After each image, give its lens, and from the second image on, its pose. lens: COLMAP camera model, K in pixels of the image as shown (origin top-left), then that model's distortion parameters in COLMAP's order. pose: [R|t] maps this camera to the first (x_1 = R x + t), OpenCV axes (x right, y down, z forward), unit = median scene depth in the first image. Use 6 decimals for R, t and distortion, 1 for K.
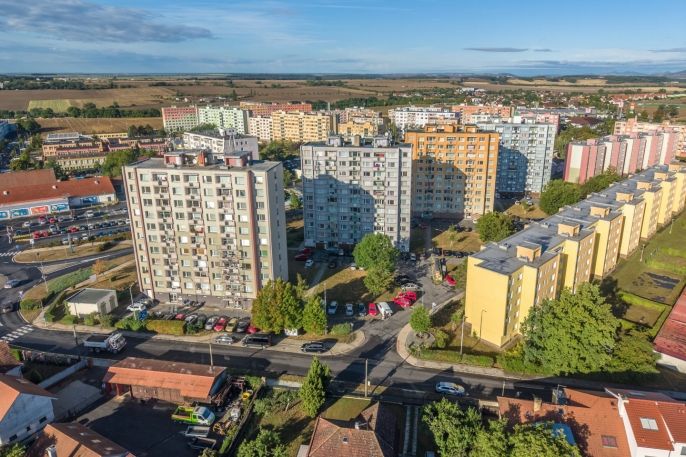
lens RADIAL K [[487.9, 0, 343.0], [0, 487.9, 228.5], [0, 0, 1]] dist [0.002855, -0.003243]
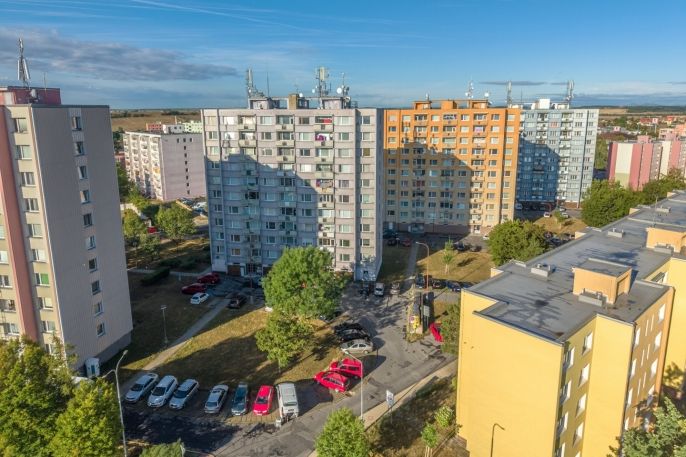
lens RADIAL K [[468.7, 0, 354.2], [0, 468.7, 225.7], [0, 0, 1]] dist [0.019499, -0.001672]
pose [[0.999672, 0.008909, -0.024003, 0.124446], [-0.010671, 0.997177, -0.074322, 0.022894], [0.023273, 0.074553, 0.996945, 0.417666]]
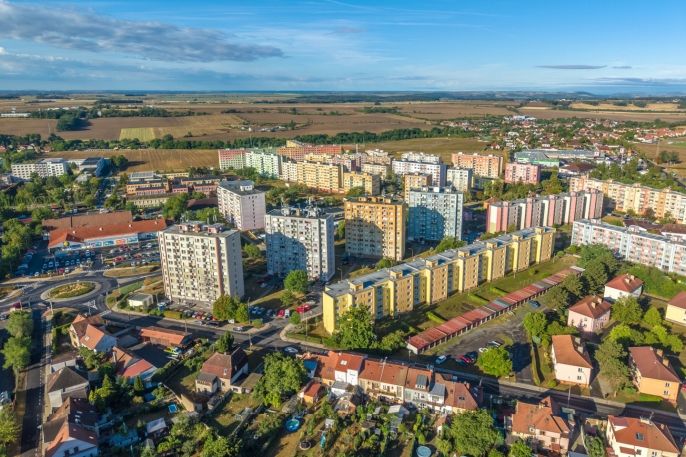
lens RADIAL K [[520.8, 0, 343.0], [0, 520.8, 228.5], [0, 0, 1]] dist [0.006317, -0.000221]
pose [[0.986063, 0.035443, -0.162555, 0.470257], [-0.039326, 0.999011, -0.020735, -0.095269], [0.161659, 0.026839, 0.986482, -0.713685]]
